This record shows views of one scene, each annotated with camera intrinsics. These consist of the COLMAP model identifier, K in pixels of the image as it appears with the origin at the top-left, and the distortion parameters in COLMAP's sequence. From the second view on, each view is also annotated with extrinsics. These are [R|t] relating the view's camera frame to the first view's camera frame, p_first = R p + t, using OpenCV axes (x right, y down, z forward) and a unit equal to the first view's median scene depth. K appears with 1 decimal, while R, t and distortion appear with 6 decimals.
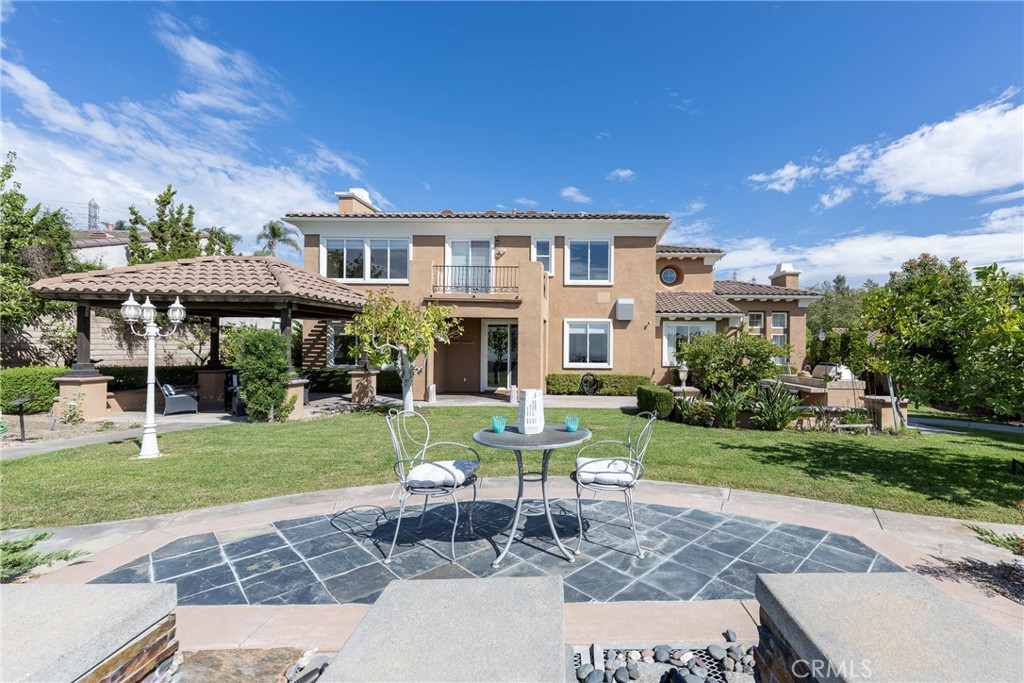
lens RADIAL K [[410.6, 0, 542.9], [0, 410.6, 342.3], [0, 0, 1]] dist [-0.003698, 0.000560]
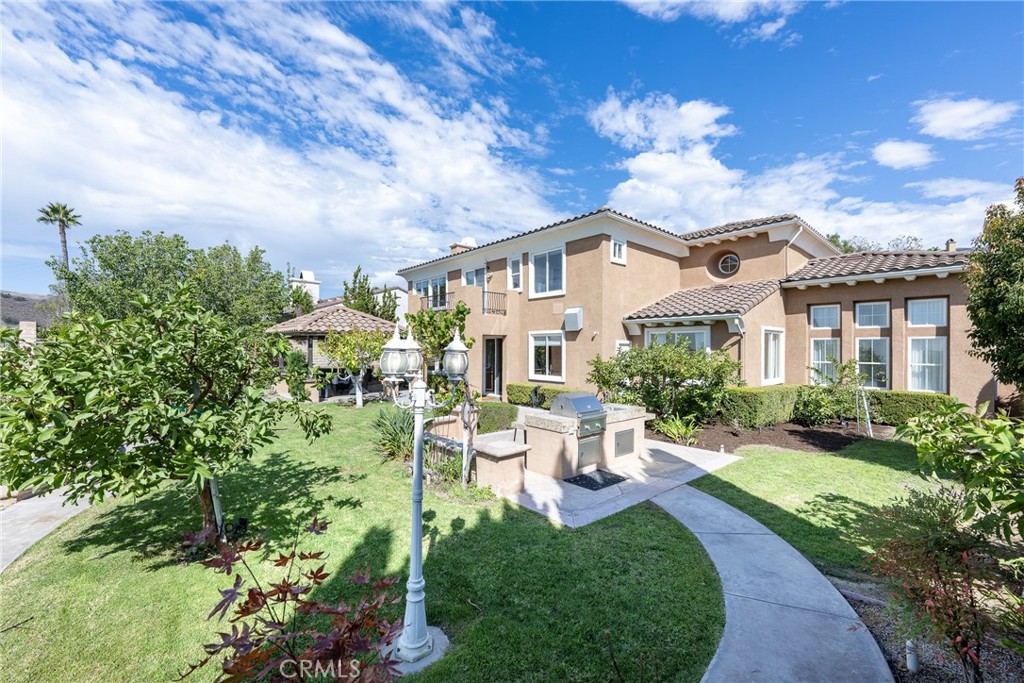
lens RADIAL K [[410.6, 0, 505.1], [0, 410.6, 348.5], [0, 0, 1]] dist [-0.003698, 0.000560]
pose [[0.665092, -0.007496, -0.746723, 0.784223], [0.006712, 0.999969, -0.004060, -0.011437], [0.746731, -0.002312, 0.665122, 0.265051]]
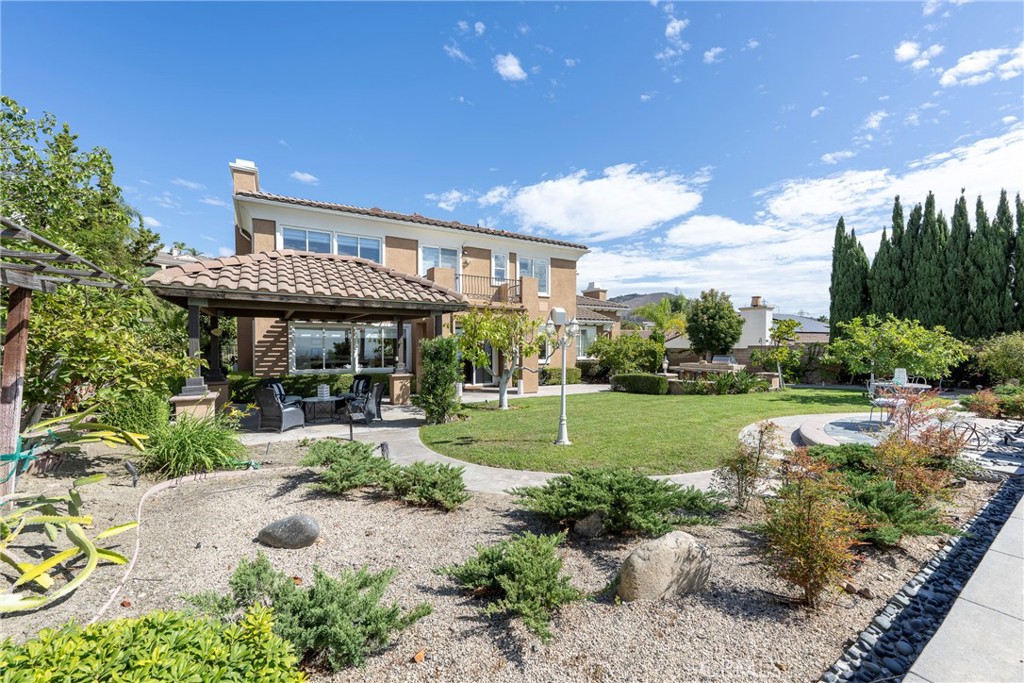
lens RADIAL K [[410.6, 0, 511.4], [0, 410.6, 354.0], [0, 0, 1]] dist [-0.003698, 0.000560]
pose [[0.854849, -0.021171, 0.518444, -0.579409], [0.006135, 0.999510, 0.030701, -0.003891], [-0.518840, -0.023064, 0.854560, -0.012680]]
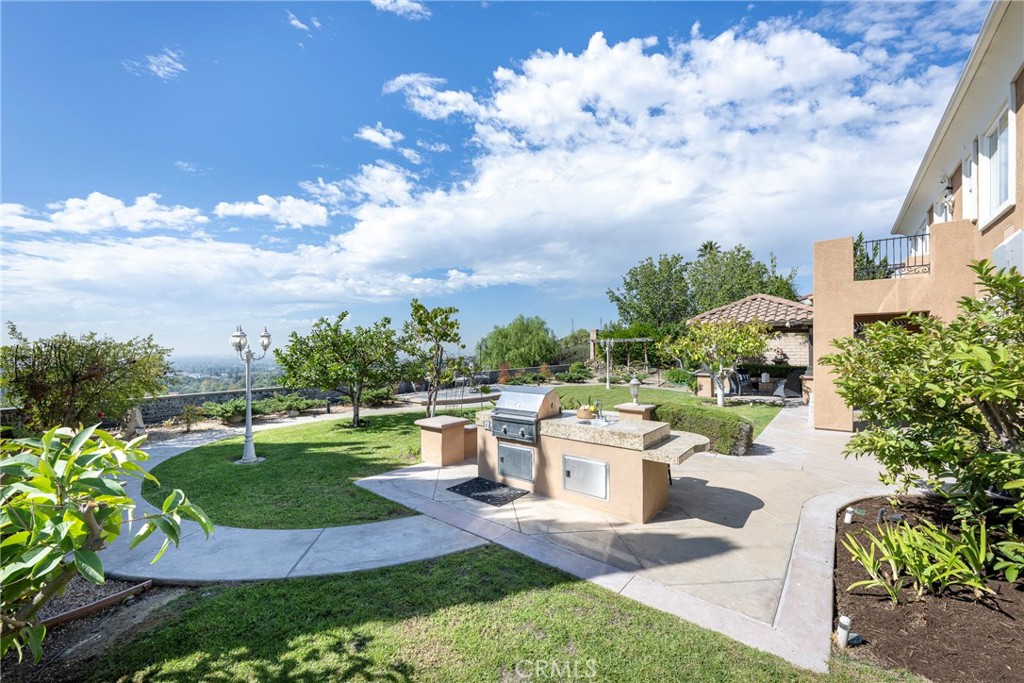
lens RADIAL K [[410.6, 0, 517.0], [0, 410.6, 348.5], [0, 0, 1]] dist [-0.003698, 0.000560]
pose [[-0.610088, -0.006988, -0.792303, 0.789688], [0.000325, 0.999959, -0.009070, 0.004920], [0.792334, -0.005791, -0.610061, 0.862587]]
